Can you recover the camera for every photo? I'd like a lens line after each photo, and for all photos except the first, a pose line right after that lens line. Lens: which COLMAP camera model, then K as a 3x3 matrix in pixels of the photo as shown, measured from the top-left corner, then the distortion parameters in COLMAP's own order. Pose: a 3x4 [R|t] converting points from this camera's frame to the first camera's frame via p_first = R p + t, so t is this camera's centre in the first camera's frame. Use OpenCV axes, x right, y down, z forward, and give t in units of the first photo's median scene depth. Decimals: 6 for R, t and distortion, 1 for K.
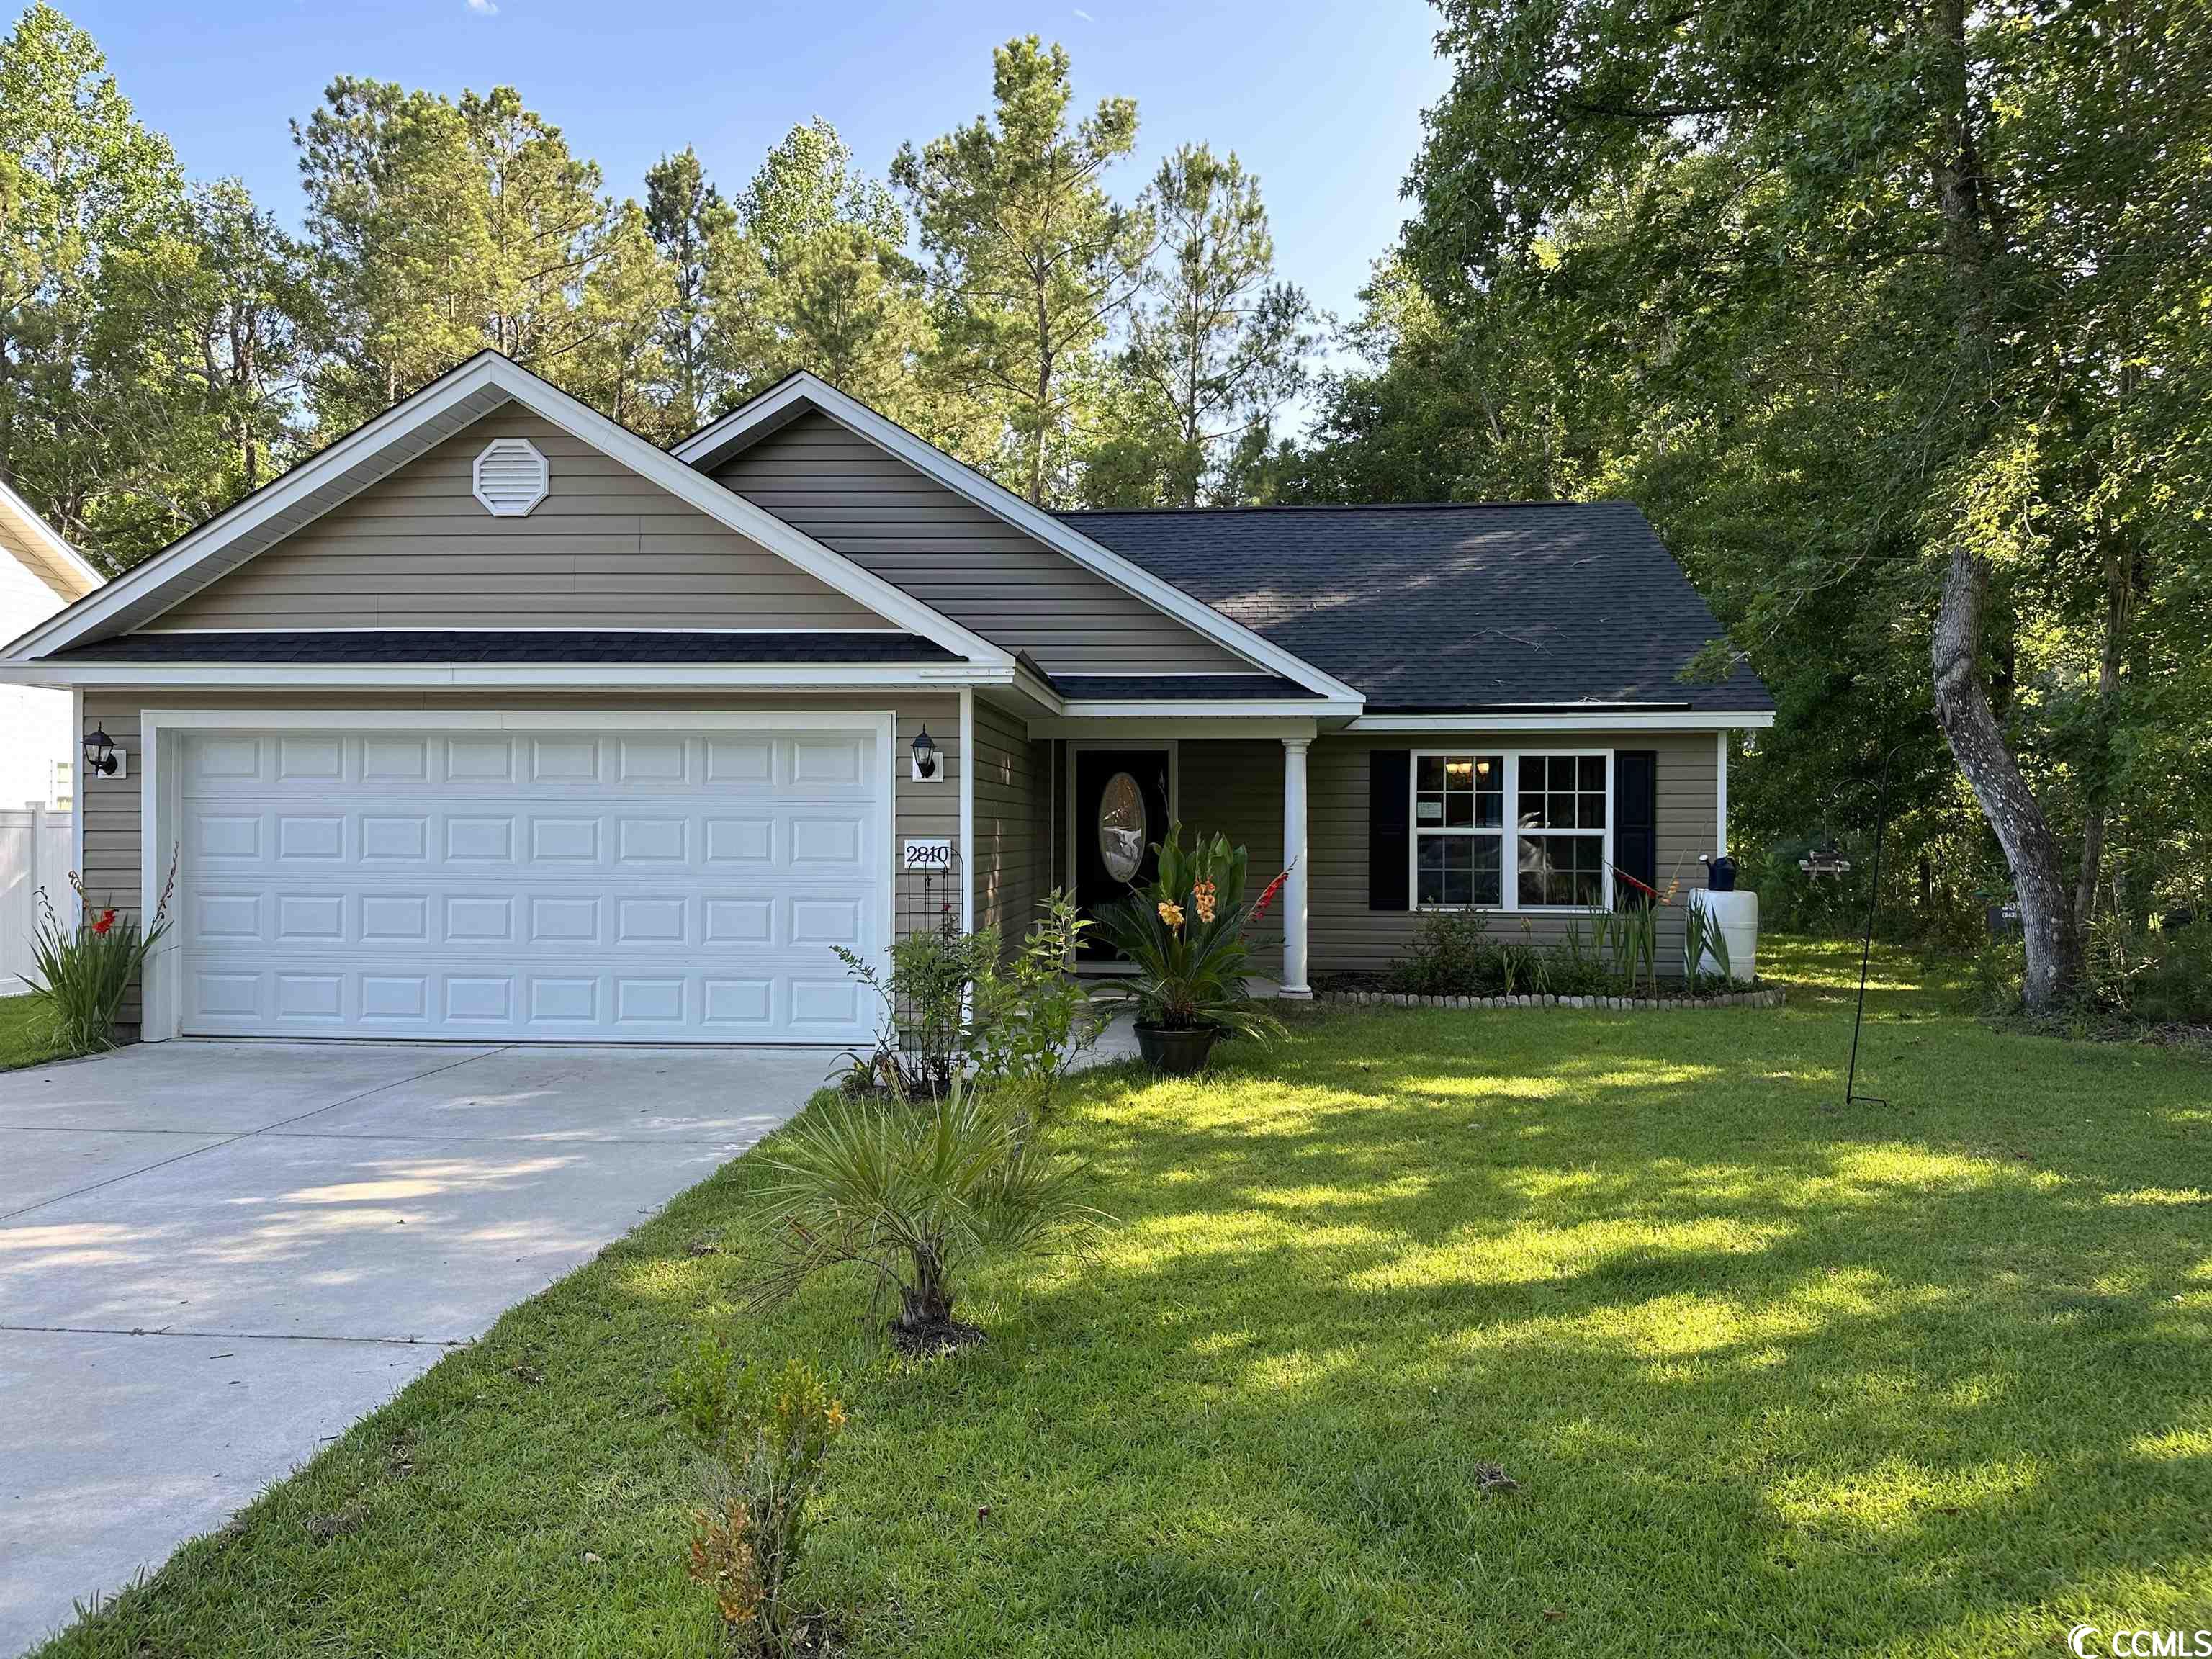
lens RADIAL K [[1550.2, 0, 1092.5], [0, 1550.2, 846.9], [0, 0, 1]] dist [0.073424, -0.103804]
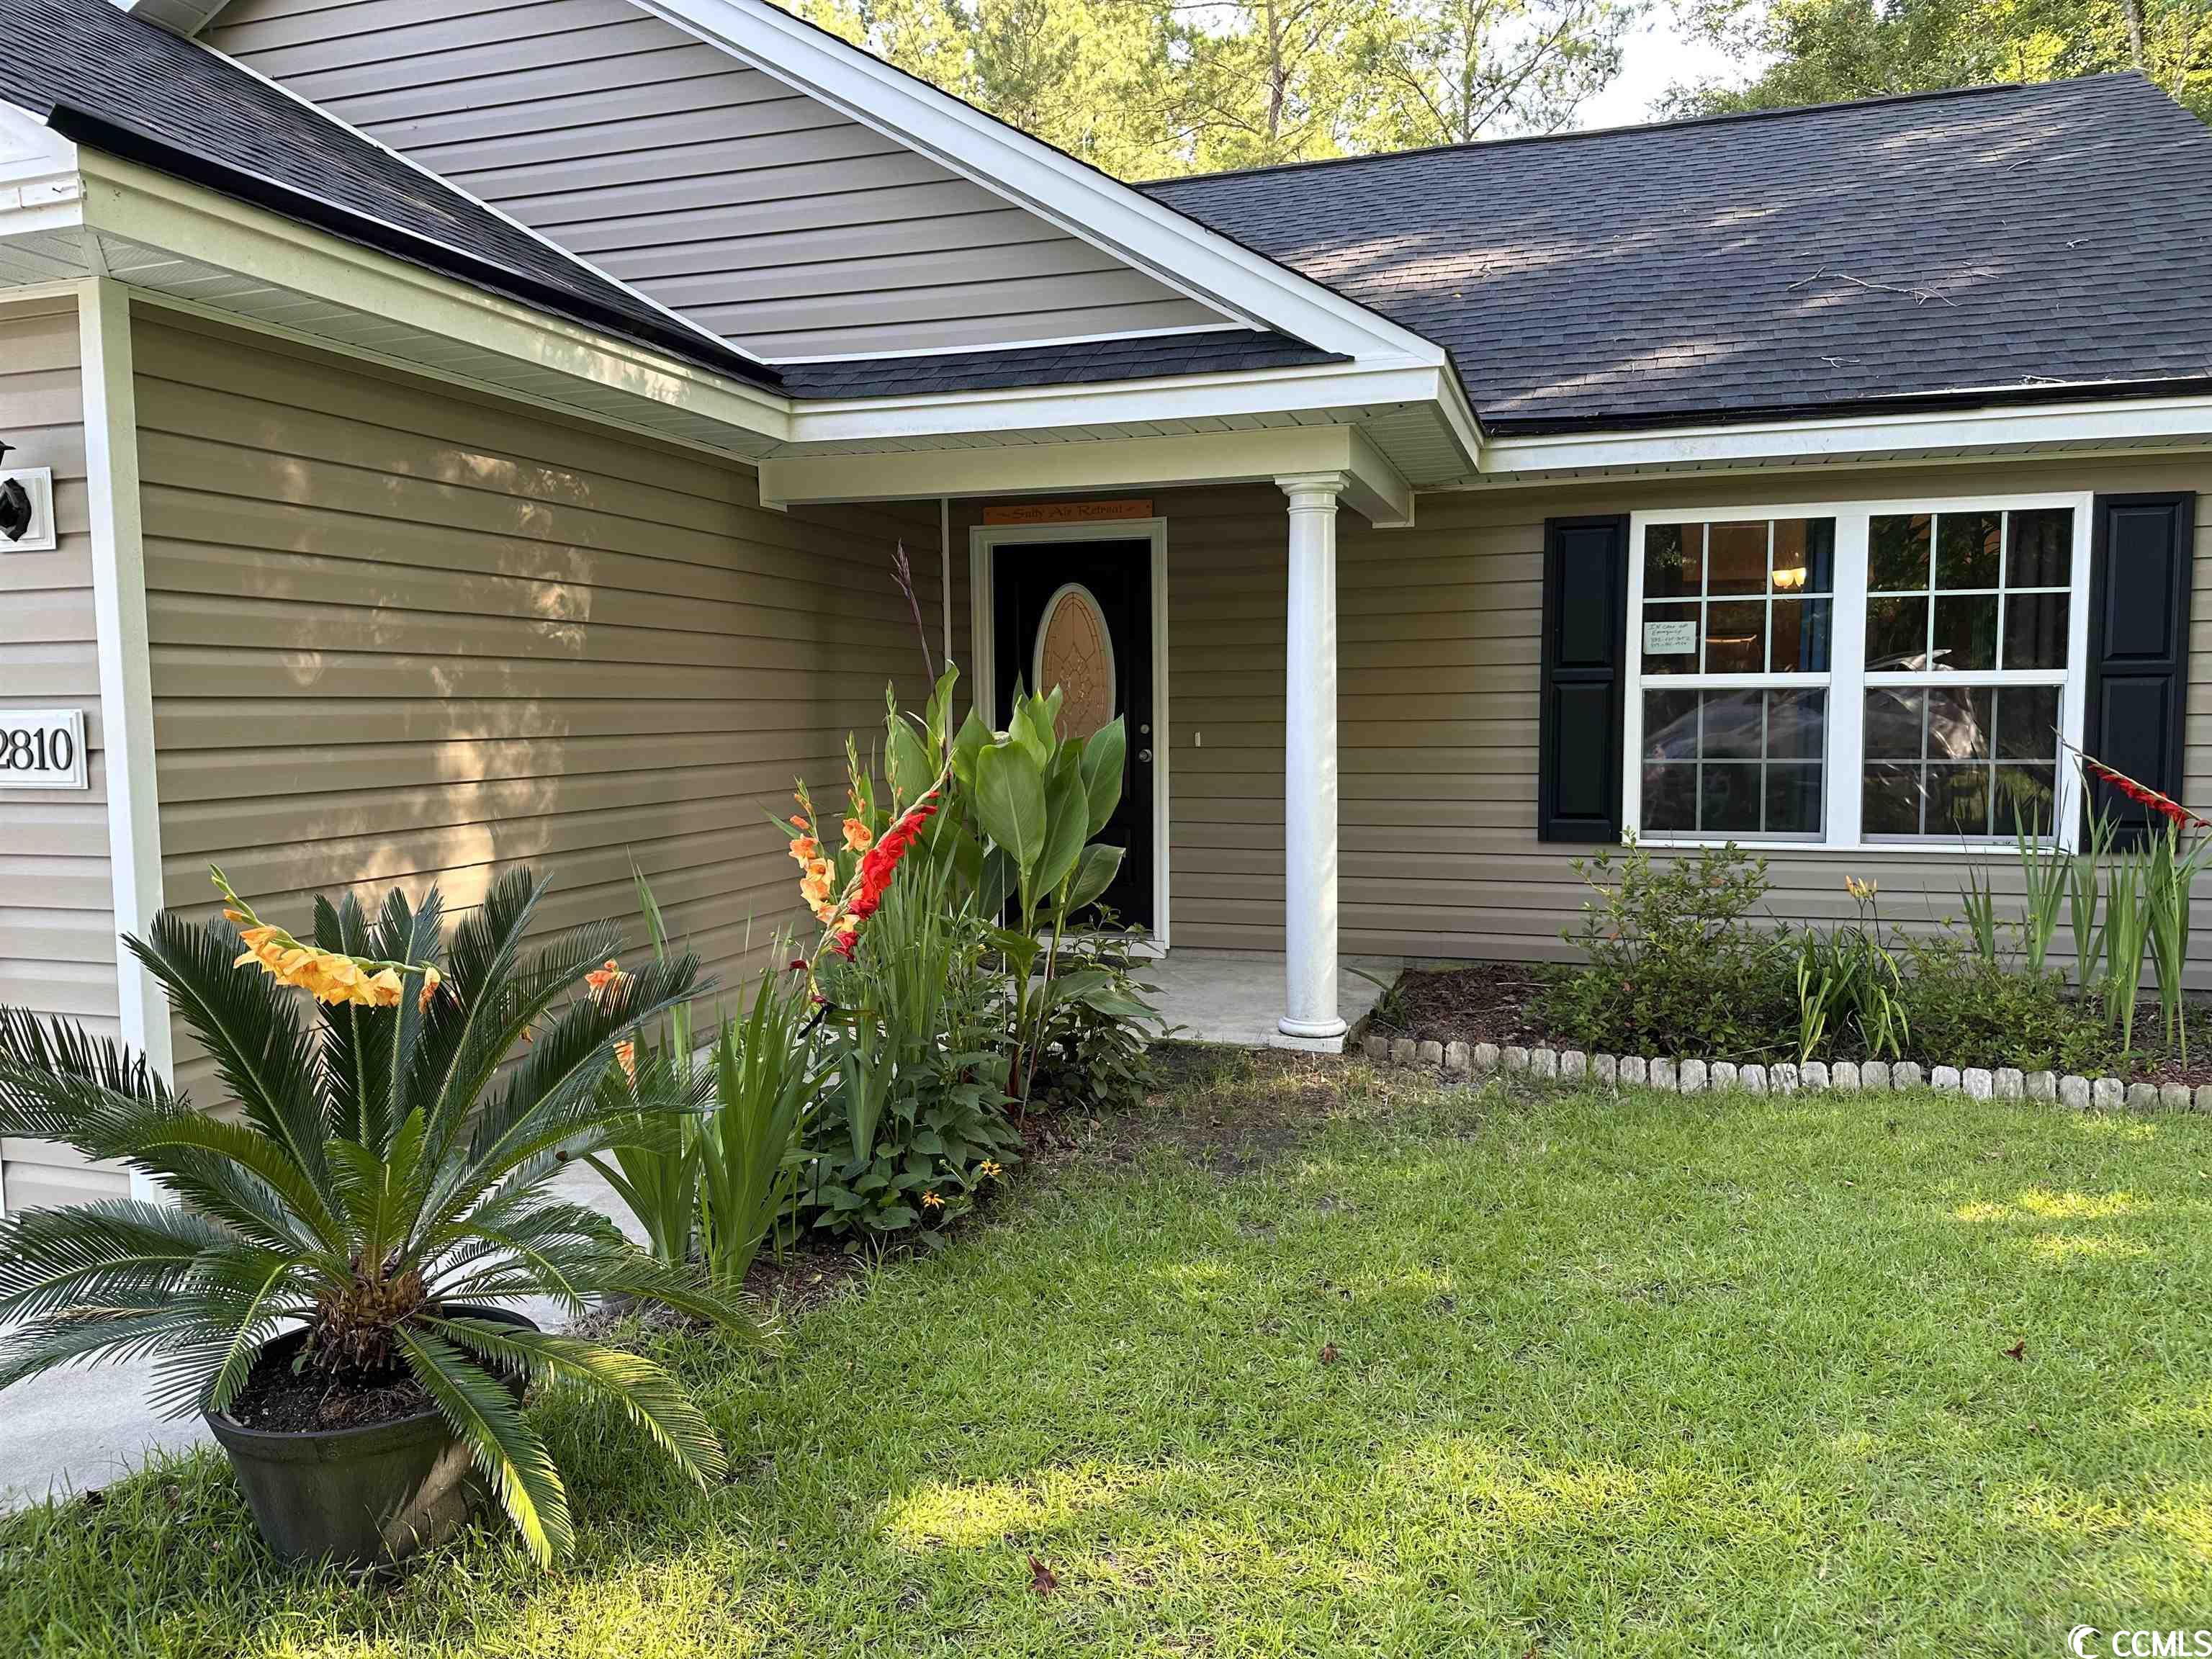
lens RADIAL K [[1550.2, 0, 1113.8], [0, 1550.2, 833.8], [0, 0, 1]] dist [0.073424, -0.103804]
pose [[0.974895, 0.005915, -0.222585, 0.167525], [0.010419, 0.997340, 0.072137, 0.000183], [0.222420, -0.072645, 0.972241, 0.514082]]
